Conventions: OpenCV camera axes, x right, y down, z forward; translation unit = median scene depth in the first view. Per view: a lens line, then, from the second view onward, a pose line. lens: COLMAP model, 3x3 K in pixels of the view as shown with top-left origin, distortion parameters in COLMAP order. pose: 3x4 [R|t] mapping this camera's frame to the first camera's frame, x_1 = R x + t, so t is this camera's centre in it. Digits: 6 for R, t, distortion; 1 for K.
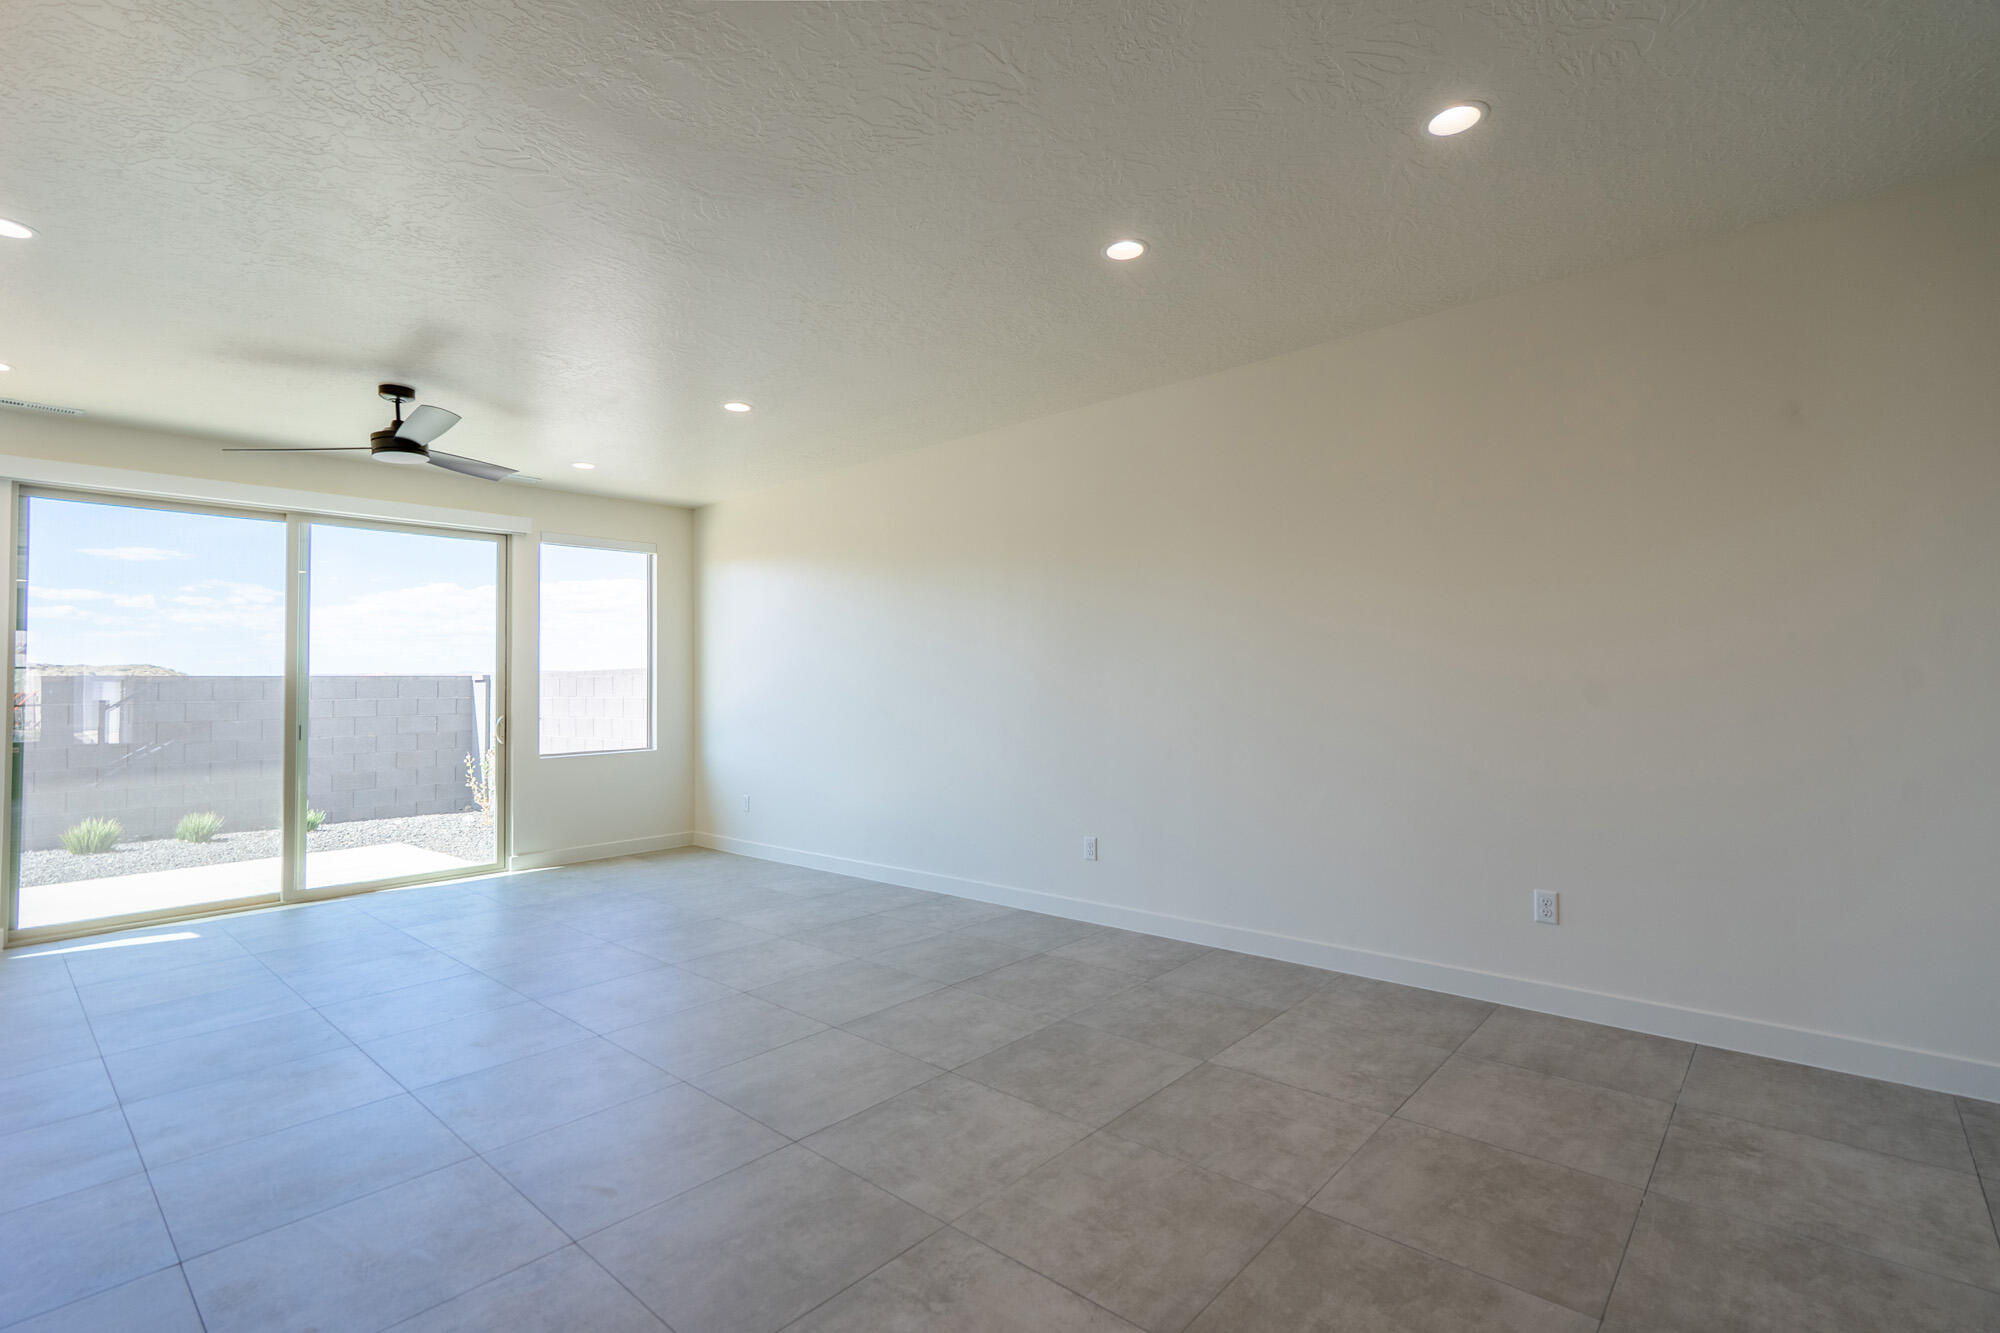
lens RADIAL K [[929.4, 0, 1011.5], [0, 929.4, 661.9], [0, 0, 1]] dist [0.004258, 0.001064]
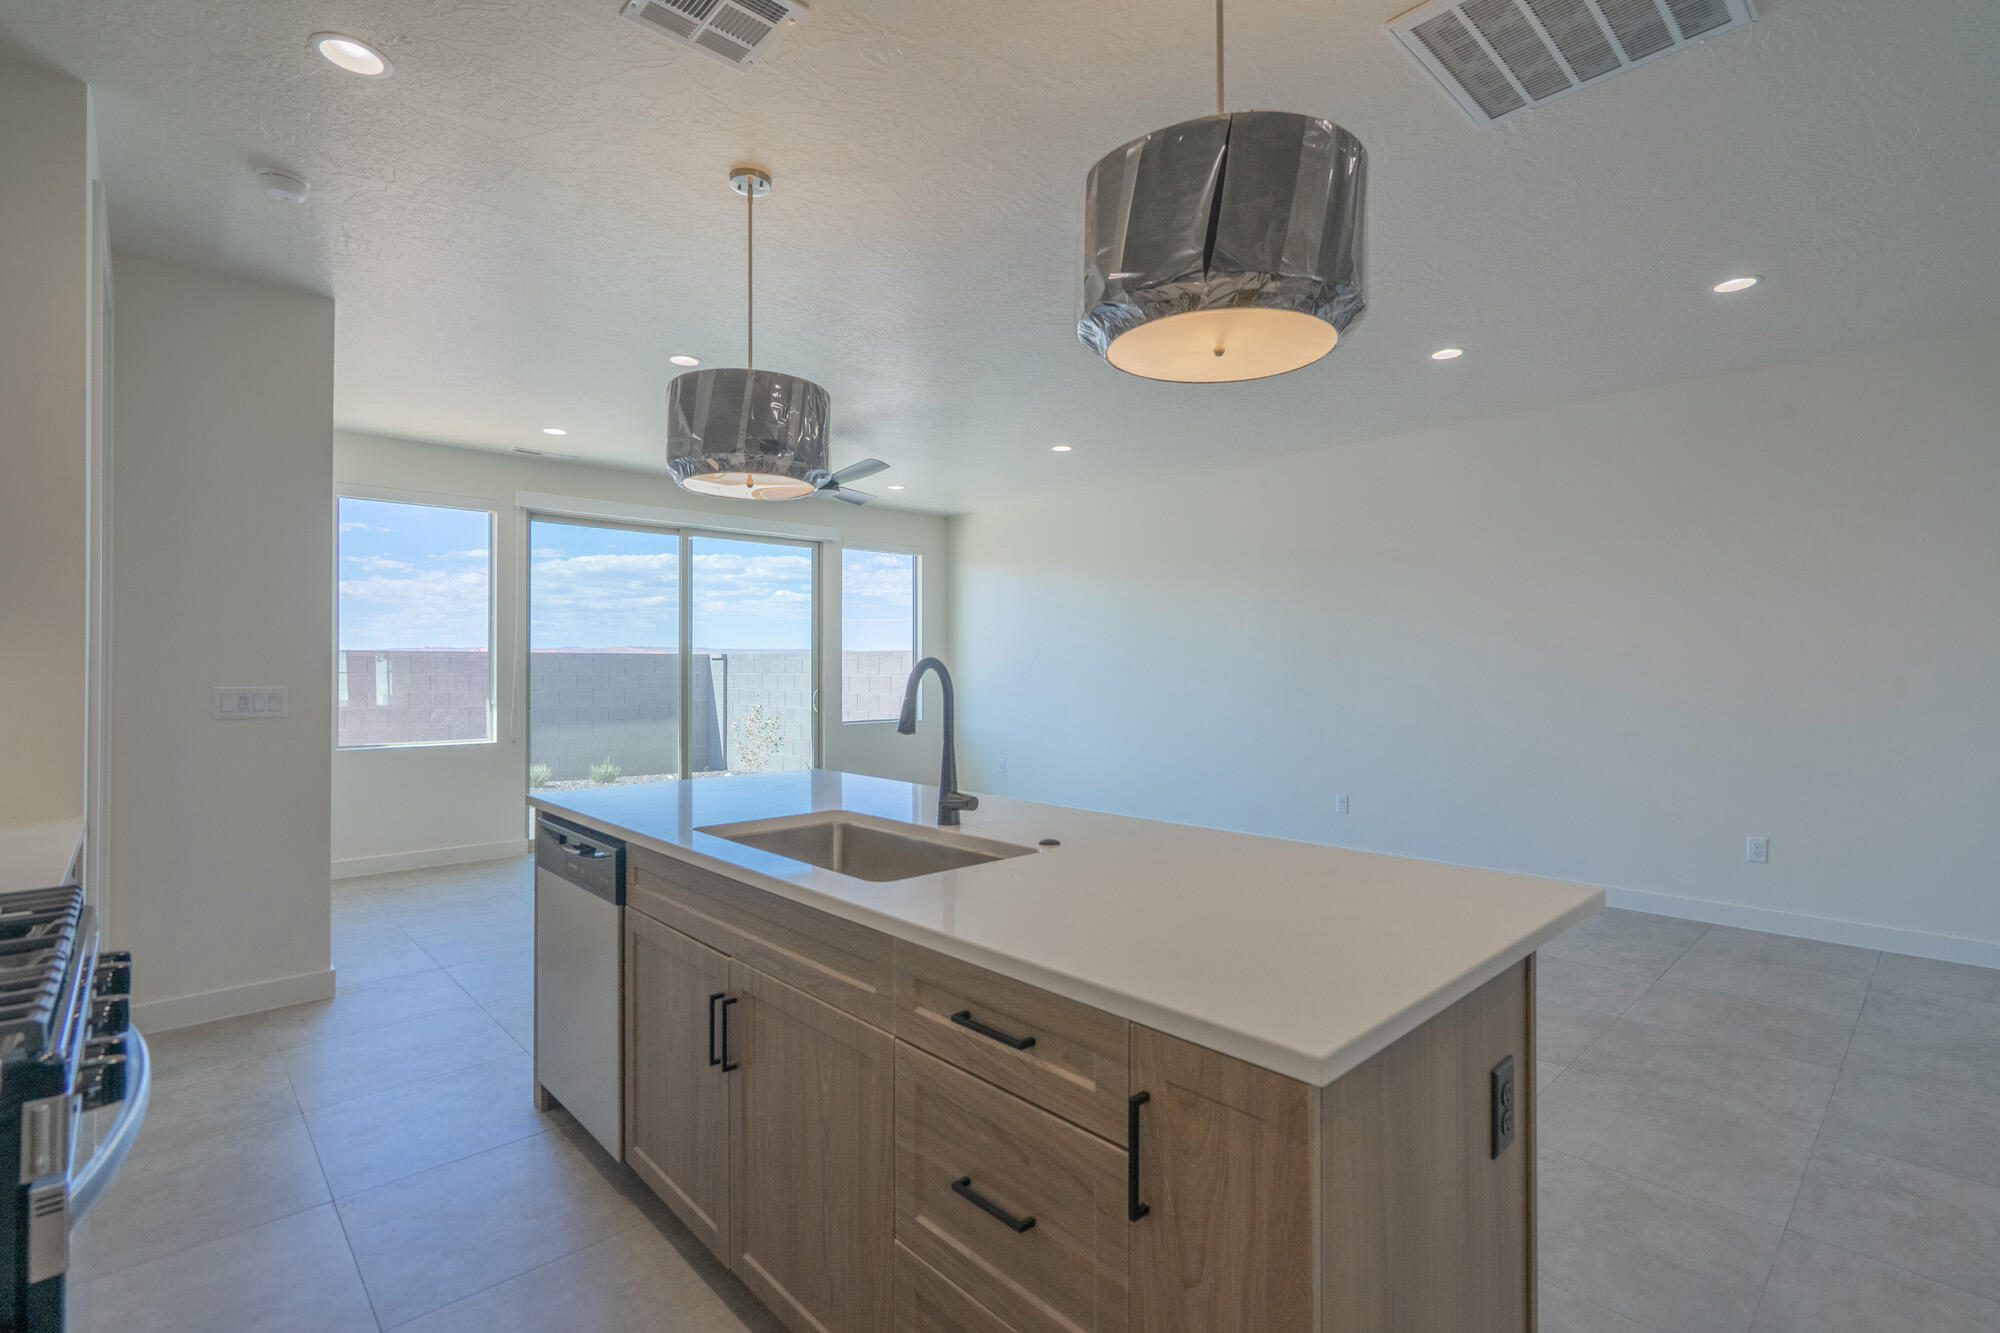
lens RADIAL K [[929.5, 0, 1000.0], [0, 929.5, 666.5], [0, 0, 1]] dist [-0.000144, -0.000688]
pose [[0.995455, 0.014714, -0.094090, -0.222453], [-0.012373, 0.999600, 0.025414, -0.007705], [0.094426, -0.024134, 0.995239, -0.238118]]
